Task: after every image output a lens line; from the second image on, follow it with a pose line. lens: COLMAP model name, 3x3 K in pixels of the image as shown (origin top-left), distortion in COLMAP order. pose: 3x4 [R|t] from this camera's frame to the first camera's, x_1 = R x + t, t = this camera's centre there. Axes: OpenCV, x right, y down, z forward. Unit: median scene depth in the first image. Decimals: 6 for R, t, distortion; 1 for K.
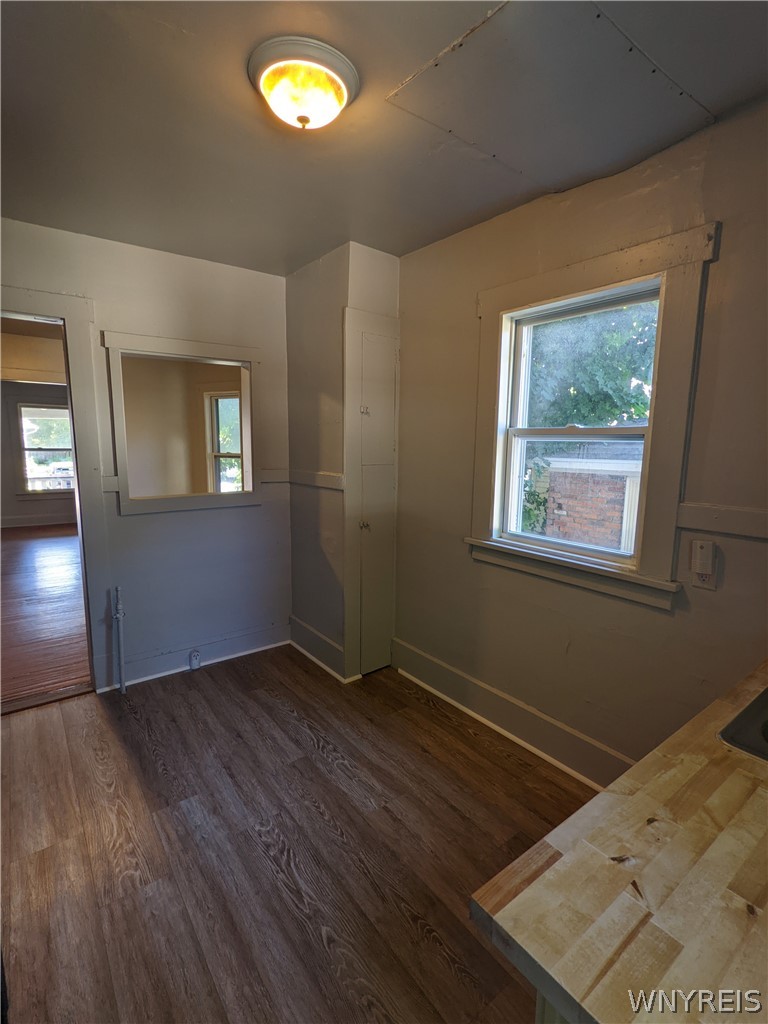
lens RADIAL K [[487.8, 0, 378.5], [0, 487.8, 512.0], [0, 0, 1]] dist [-0.003736, 0.002508]
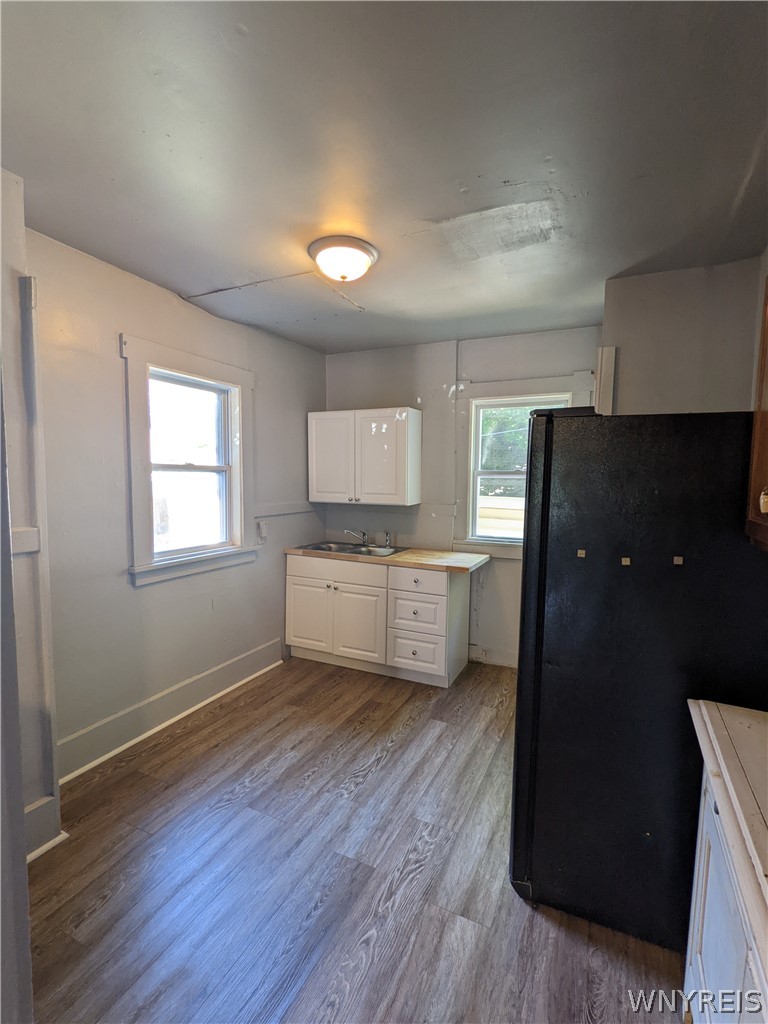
lens RADIAL K [[487.8, 0, 382.4], [0, 487.8, 516.0], [0, 0, 1]] dist [-0.003736, 0.002508]
pose [[-0.460522, -0.091176, 0.882953, -1.284720], [0.105065, 0.982119, 0.156215, -0.214148], [-0.881408, 0.164708, -0.442709, 1.329643]]
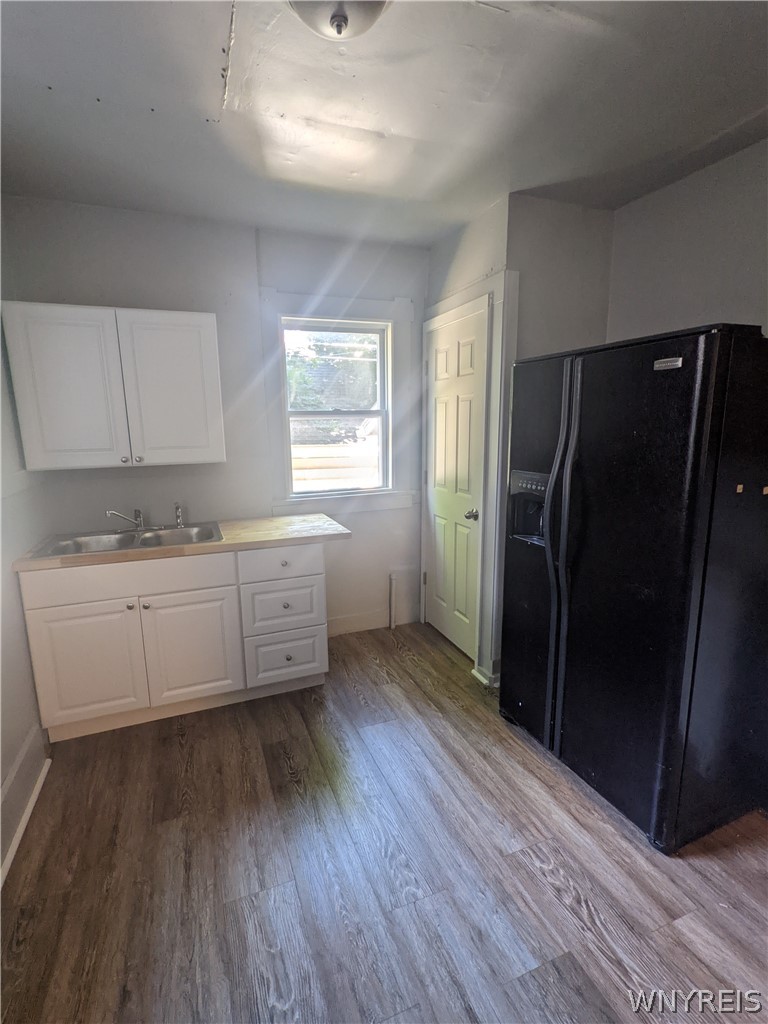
lens RADIAL K [[487.8, 0, 378.5], [0, 487.8, 515.5], [0, 0, 1]] dist [-0.003736, 0.002508]
pose [[-0.964853, -0.047534, 0.258455, -0.359663], [0.039851, 0.945663, 0.322696, -0.219959], [-0.259750, 0.321654, -0.910532, 1.547267]]
